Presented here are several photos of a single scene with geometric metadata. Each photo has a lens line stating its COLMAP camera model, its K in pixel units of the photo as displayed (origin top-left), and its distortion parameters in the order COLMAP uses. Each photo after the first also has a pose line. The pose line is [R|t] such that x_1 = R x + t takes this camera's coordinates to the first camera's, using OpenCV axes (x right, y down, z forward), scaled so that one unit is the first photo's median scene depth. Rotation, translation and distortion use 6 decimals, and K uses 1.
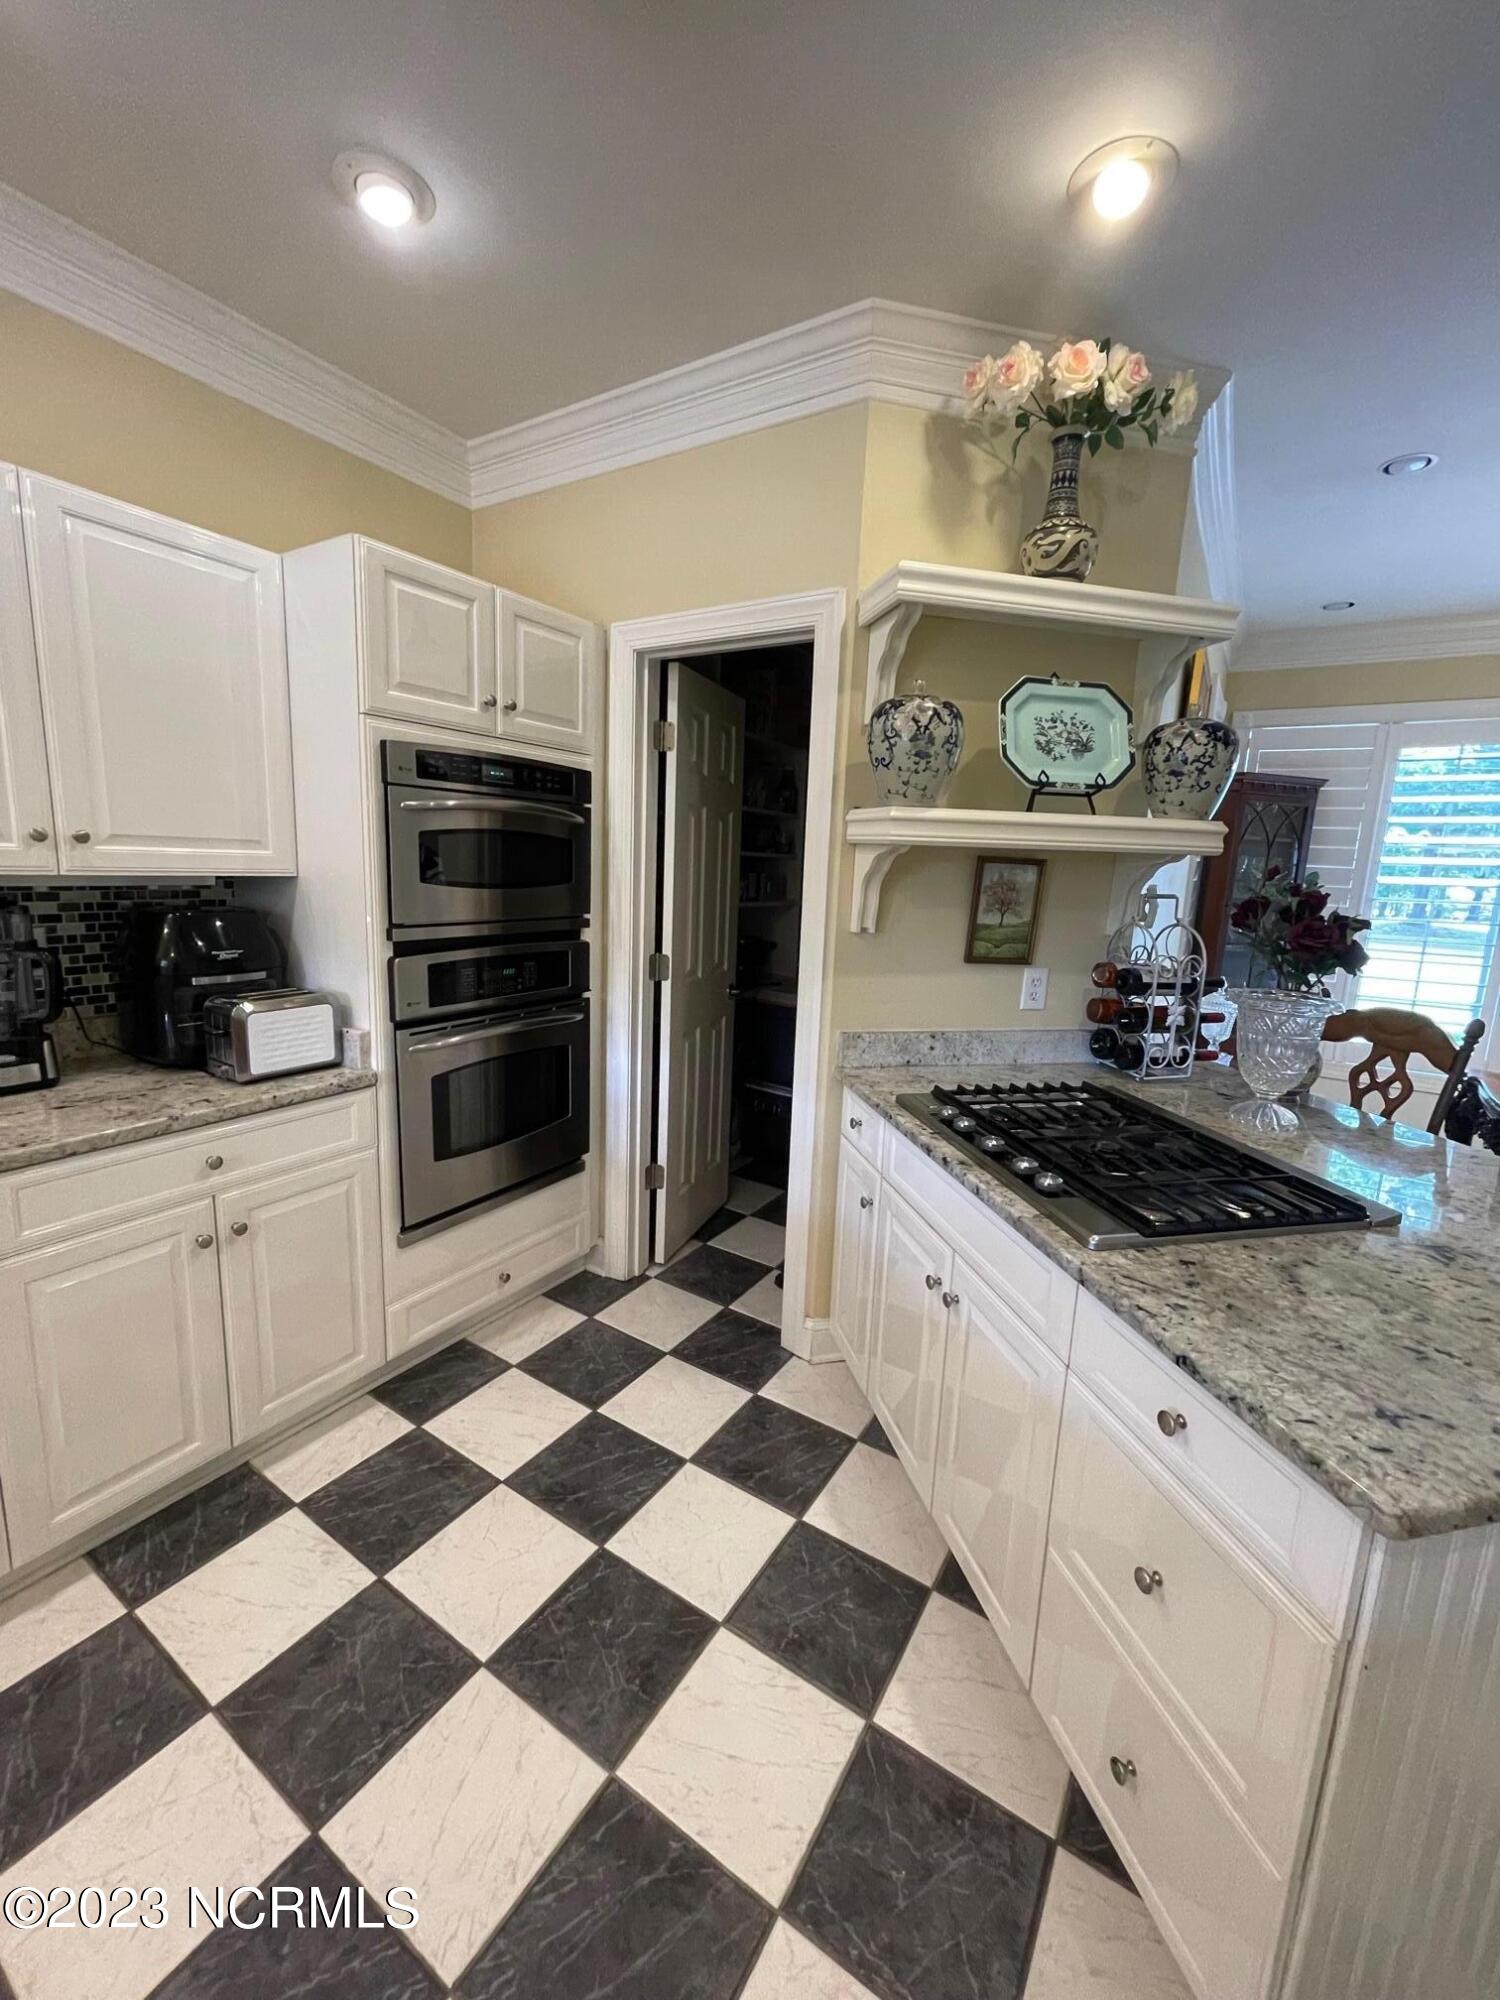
lens RADIAL K [[805.3, 0, 749.2], [0, 805.3, 995.6], [0, 0, 1]] dist [-0.001595, -0.001083]
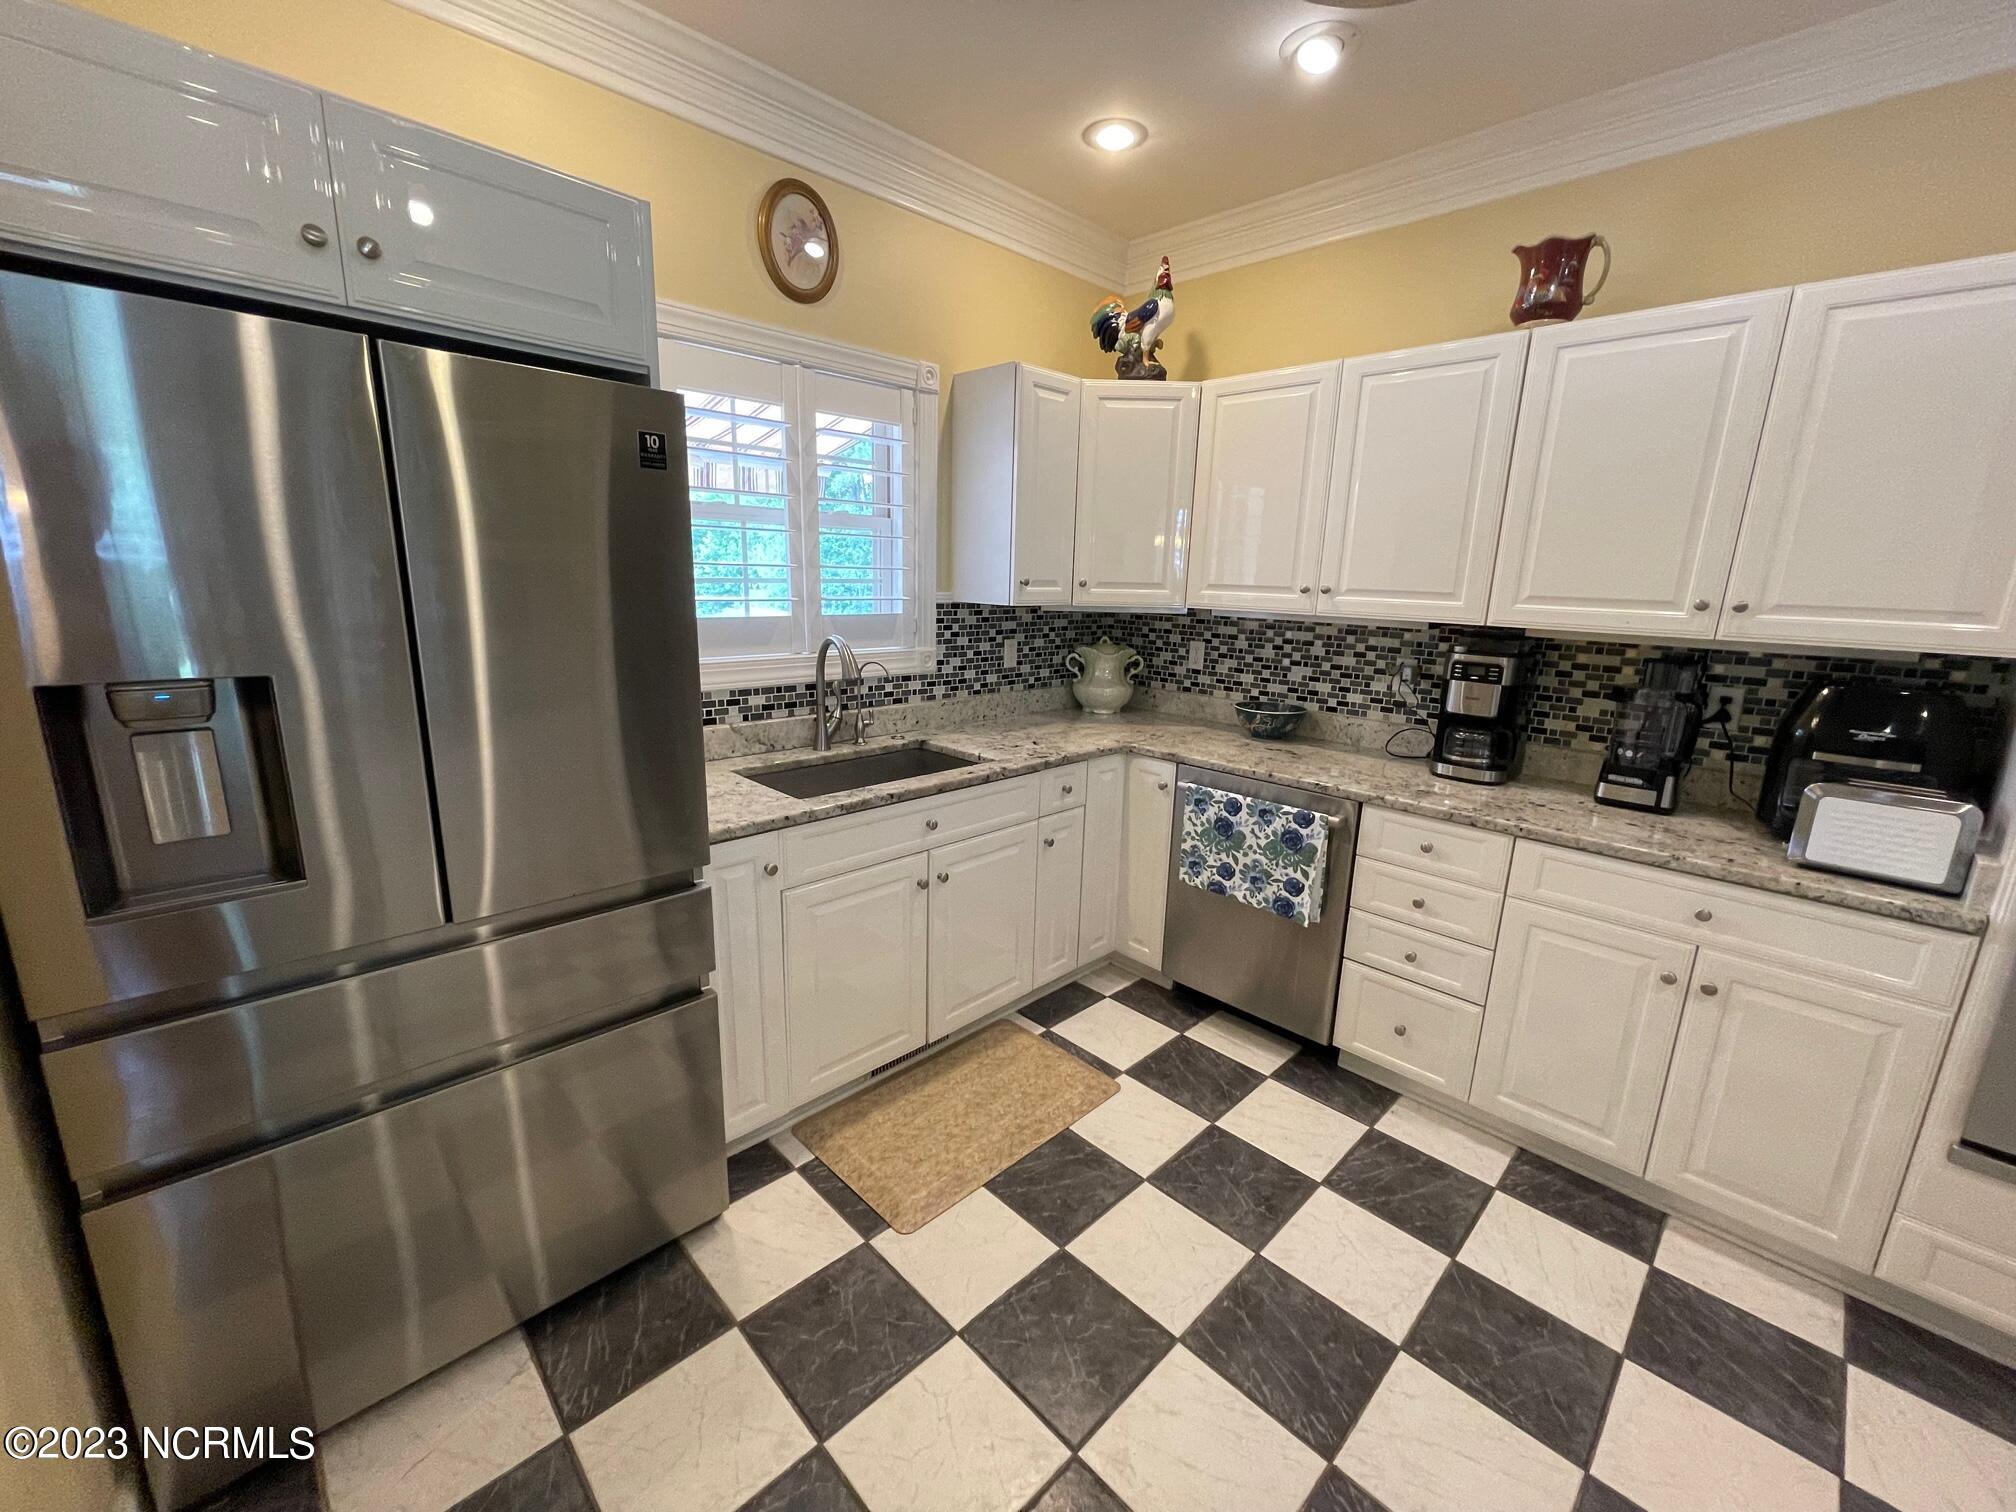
lens RADIAL K [[811.8, 0, 1010.5], [0, 811.8, 760.6], [0, 0, 1]] dist [-0.001595, -0.001083]
pose [[-0.235725, 0.167224, -0.957324, 0.492037], [-0.198310, 0.956079, 0.215837, -0.031096], [0.951371, 0.240726, -0.192210, 0.277673]]
